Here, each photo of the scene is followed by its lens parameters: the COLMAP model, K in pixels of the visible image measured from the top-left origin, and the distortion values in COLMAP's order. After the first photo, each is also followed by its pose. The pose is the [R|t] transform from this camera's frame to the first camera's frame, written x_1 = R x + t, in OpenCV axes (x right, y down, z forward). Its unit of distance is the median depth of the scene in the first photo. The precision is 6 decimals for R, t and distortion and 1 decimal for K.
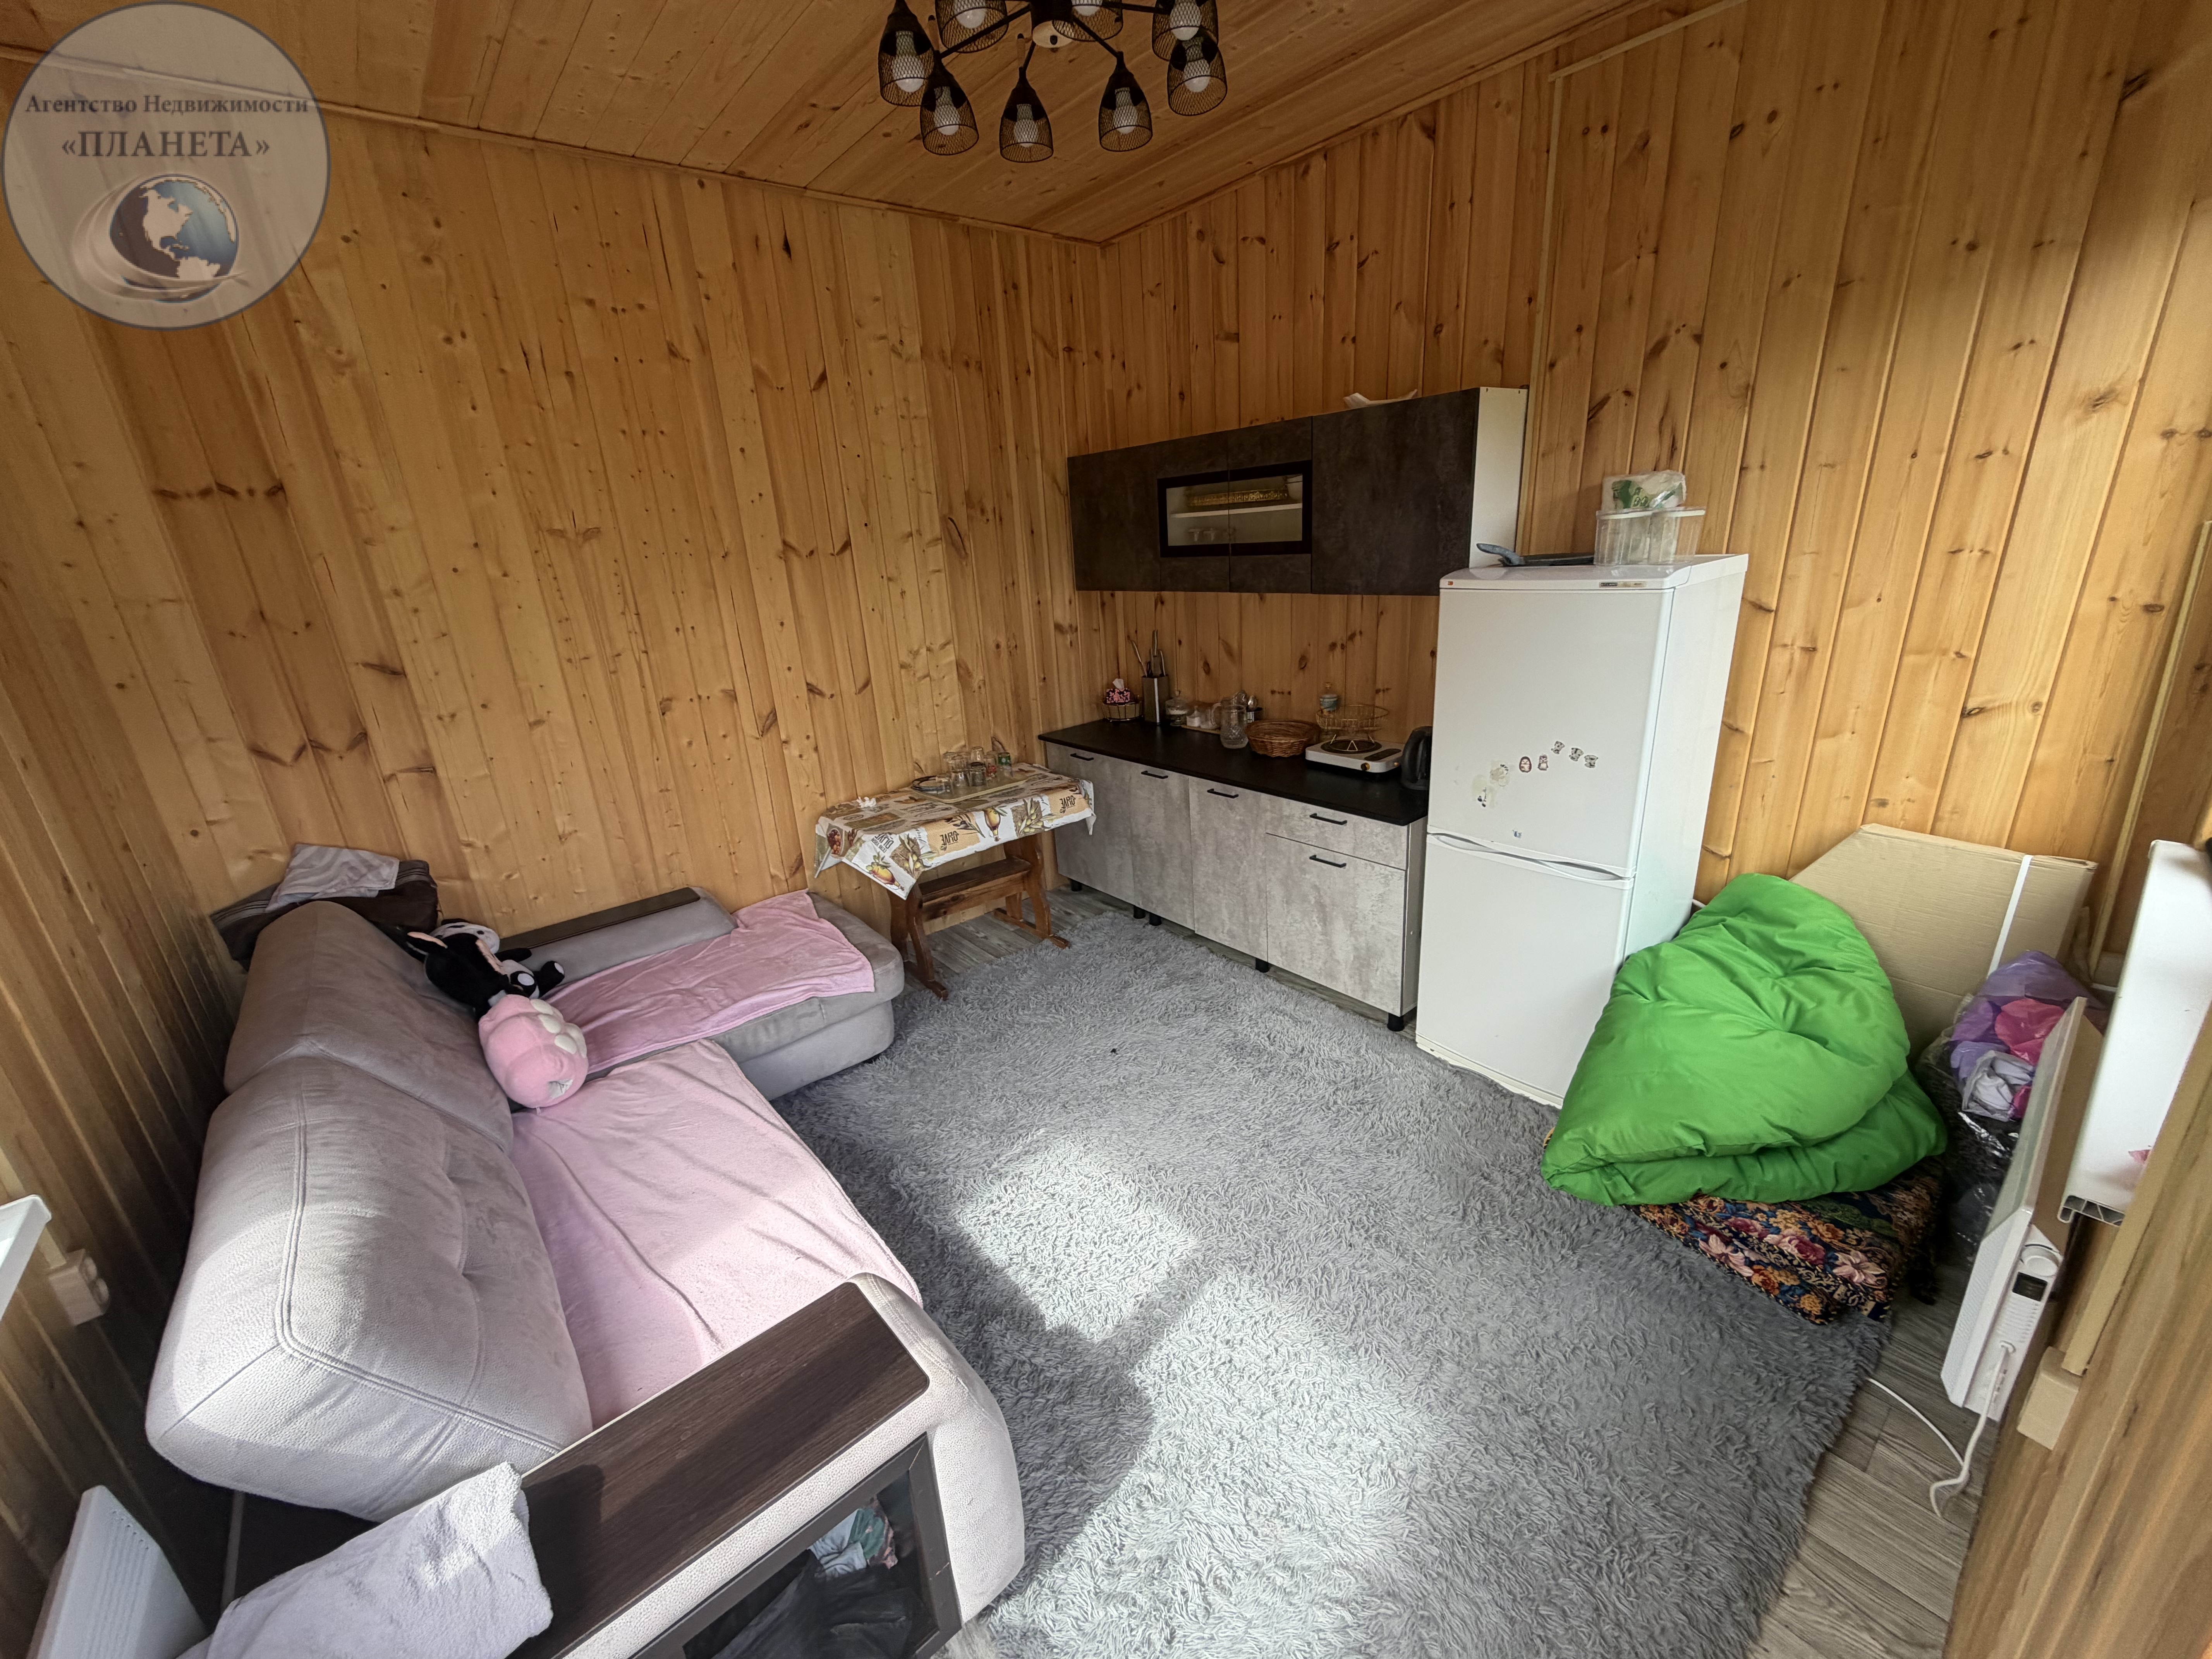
lens RADIAL K [[882.2, 0, 1098.6], [0, 882.2, 831.1], [0, 0, 1]] dist [-0.000677, 0.000224]
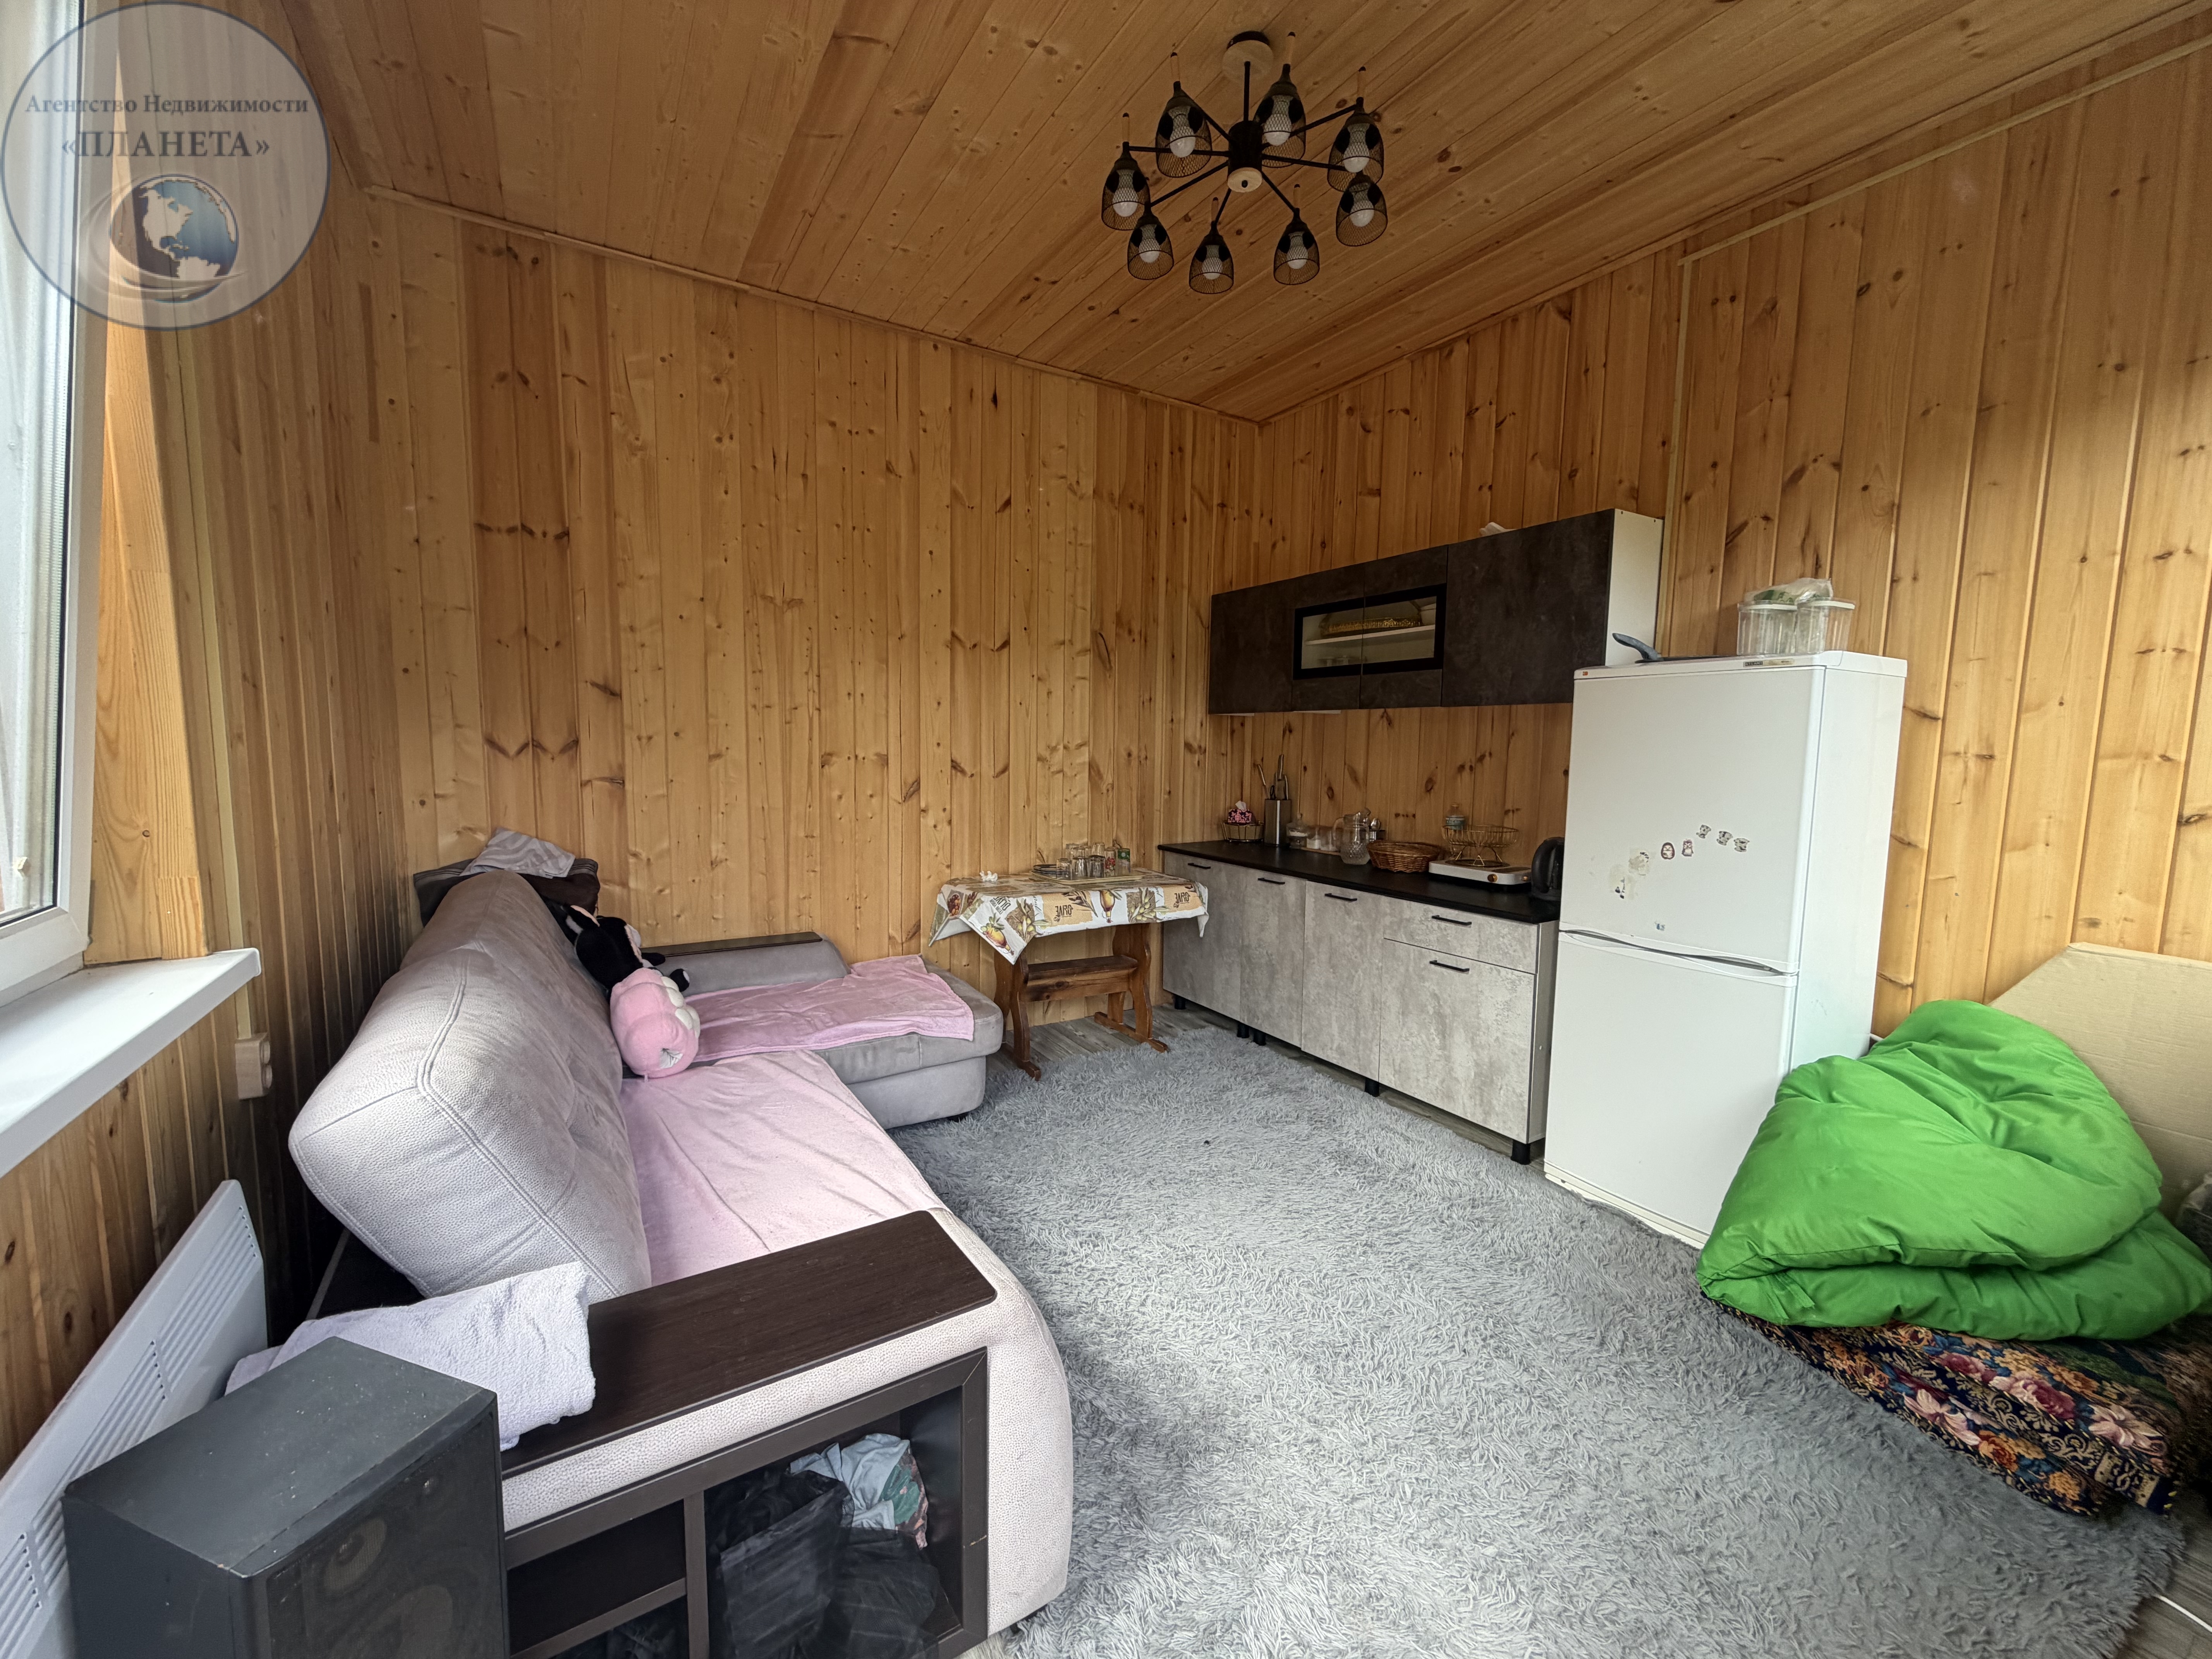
lens RADIAL K [[882.2, 0, 1098.6], [0, 882.2, 831.1], [0, 0, 1]] dist [-0.000677, 0.000224]
pose [[0.986837, 0.092267, -0.132811, -0.003326], [-0.119813, 0.968734, -0.217254, 0.172657], [0.108613, 0.230307, 0.967038, -0.003574]]
